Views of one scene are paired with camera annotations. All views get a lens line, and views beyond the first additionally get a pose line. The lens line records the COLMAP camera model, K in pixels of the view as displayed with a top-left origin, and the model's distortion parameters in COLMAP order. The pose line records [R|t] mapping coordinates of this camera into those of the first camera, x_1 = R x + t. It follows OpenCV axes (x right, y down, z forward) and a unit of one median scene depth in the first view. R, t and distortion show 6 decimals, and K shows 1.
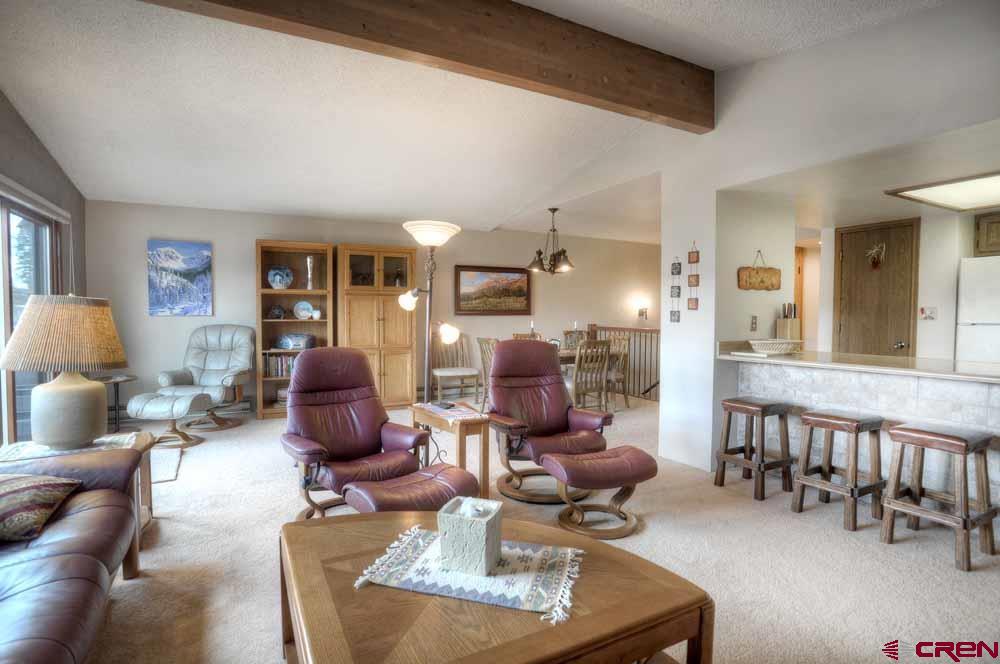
lens RADIAL K [[503.5, 0, 502.3], [0, 503.5, 319.3], [0, 0, 1]] dist [-0.047623, 0.000154]
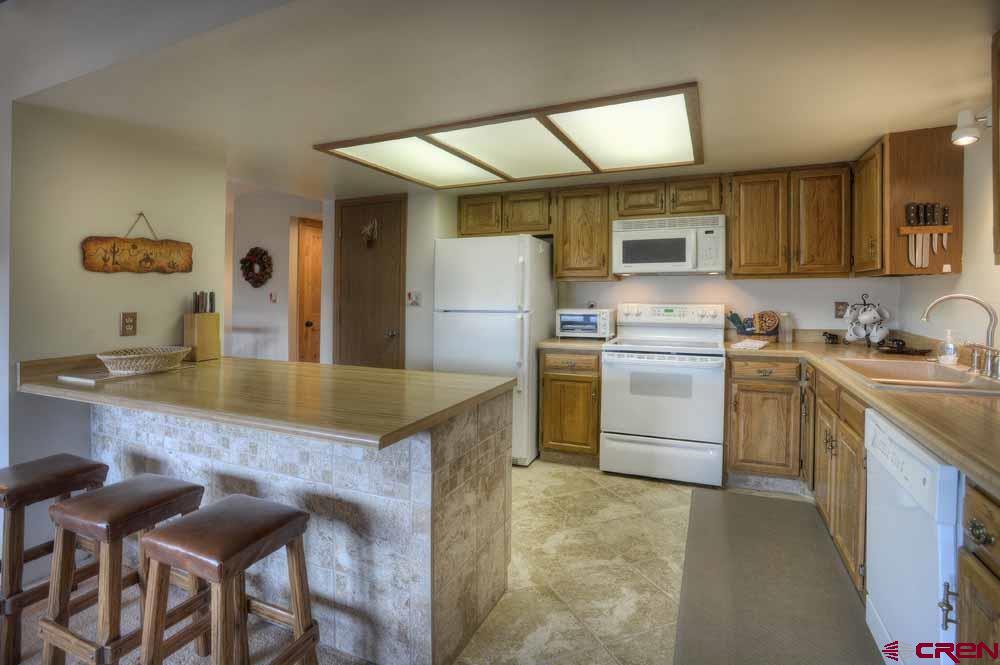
lens RADIAL K [[498.6, 0, 488.9], [0, 498.6, 284.7], [0, 0, 1]] dist [-0.032004, -0.000138]
pose [[0.786869, -0.002816, 0.617114, 0.466141], [0.017312, 0.999697, -0.017512, -0.022408], [-0.616878, 0.024463, 0.786679, 0.201830]]
